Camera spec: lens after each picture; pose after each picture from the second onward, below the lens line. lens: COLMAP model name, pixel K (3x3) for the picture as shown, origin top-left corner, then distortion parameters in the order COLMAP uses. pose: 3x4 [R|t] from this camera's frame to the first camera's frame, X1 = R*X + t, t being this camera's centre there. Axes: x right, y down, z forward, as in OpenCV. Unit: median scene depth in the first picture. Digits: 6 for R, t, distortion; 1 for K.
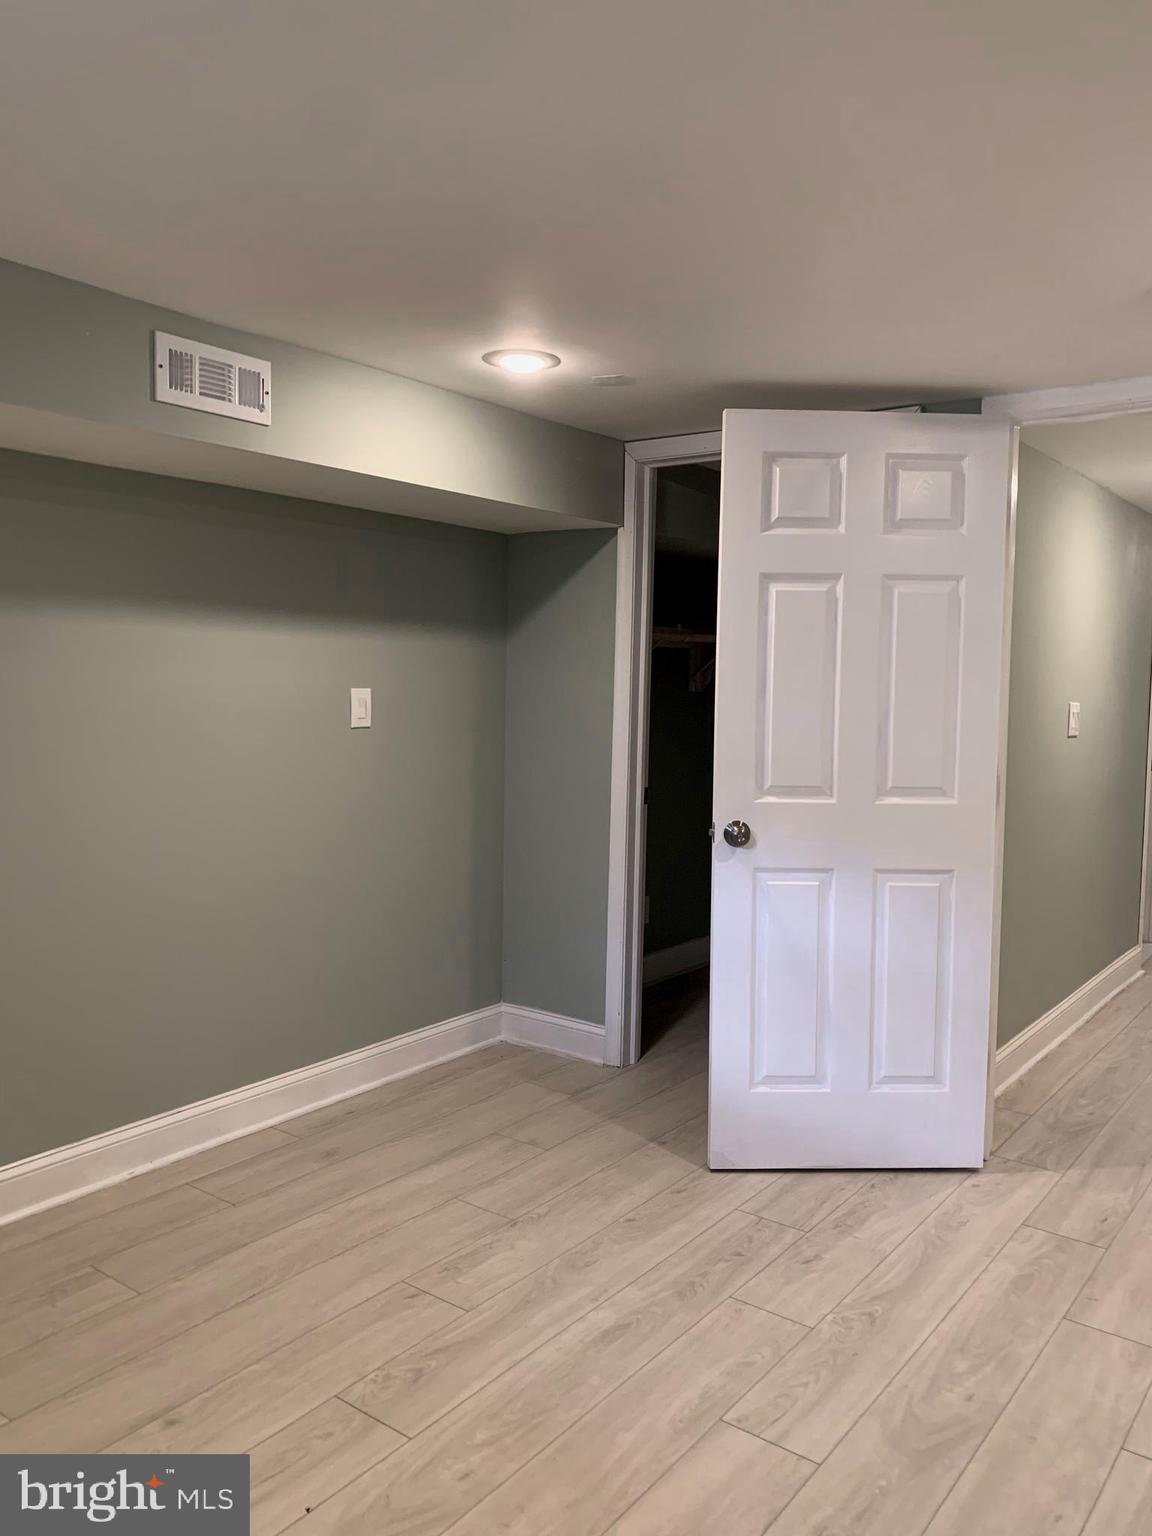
lens RADIAL K [[1181.7, 0, 596.8], [0, 1181.7, 763.7], [0, 0, 1]] dist [0.037456, -0.035188]
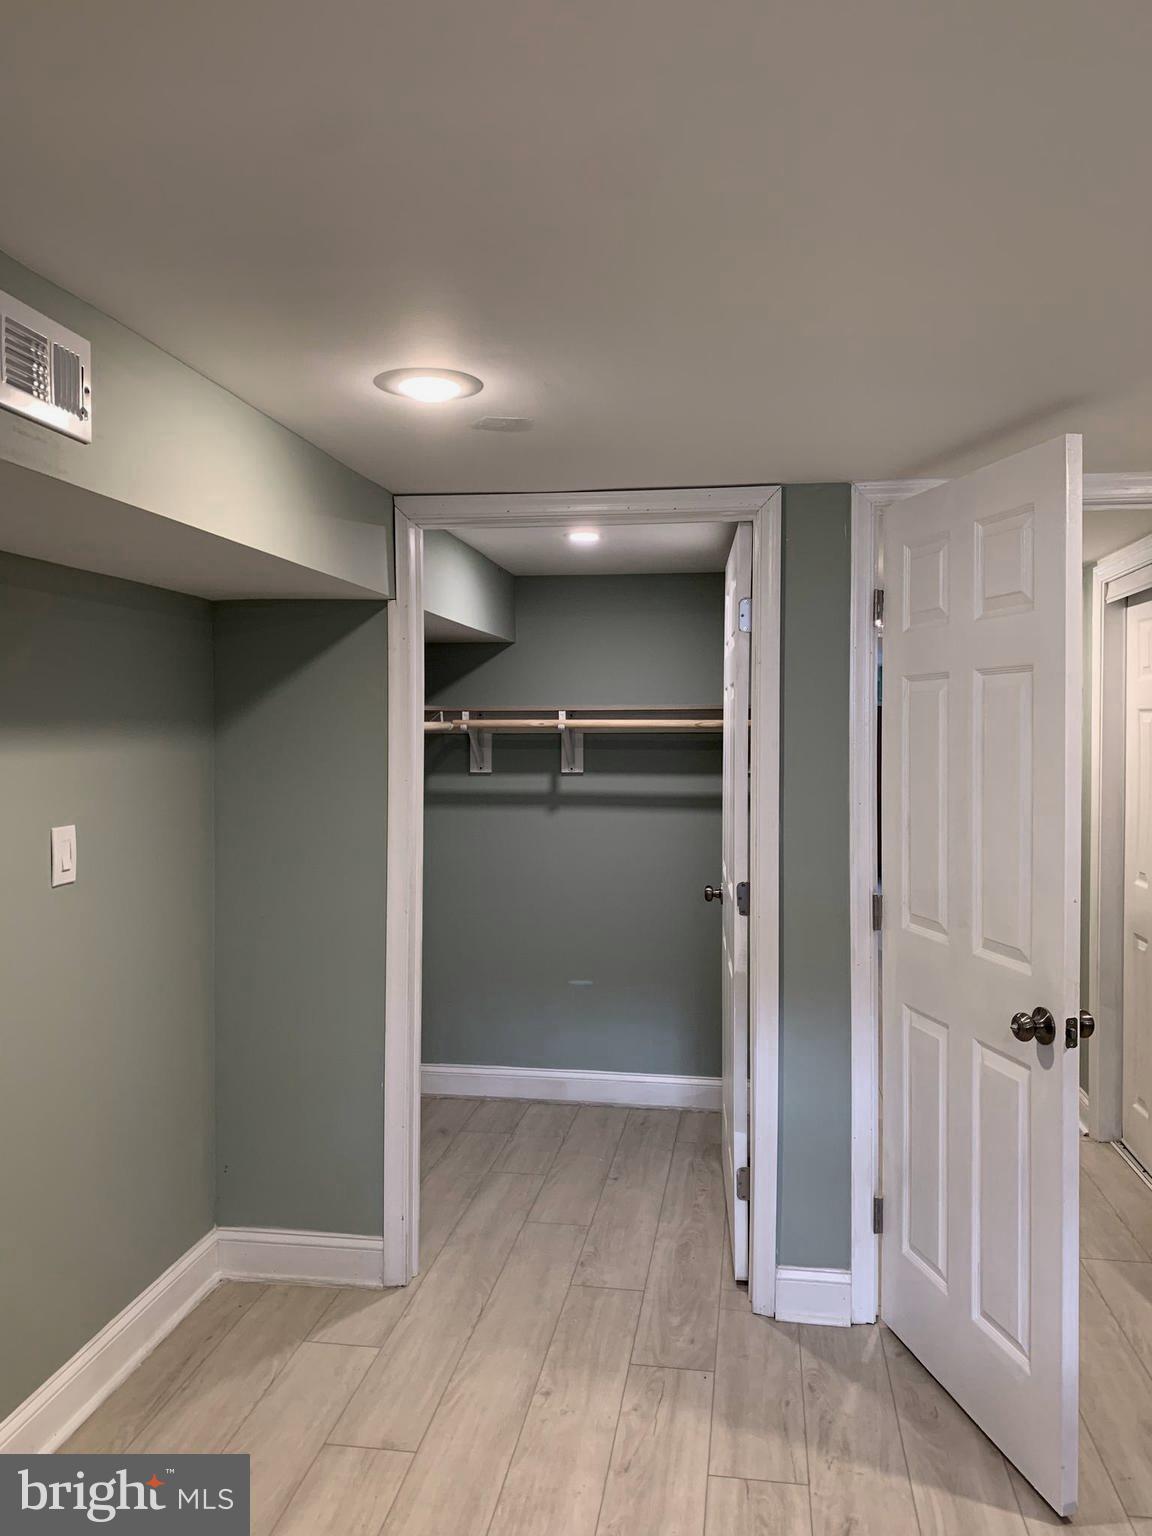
lens RADIAL K [[1181.7, 0, 565.6], [0, 1181.7, 759.1], [0, 0, 1]] dist [0.037456, -0.035188]
pose [[0.887744, -0.034235, 0.459062, -0.324384], [0.055192, 0.997953, -0.032307, -0.081752], [-0.457017, 0.054017, 0.887816, 0.325658]]
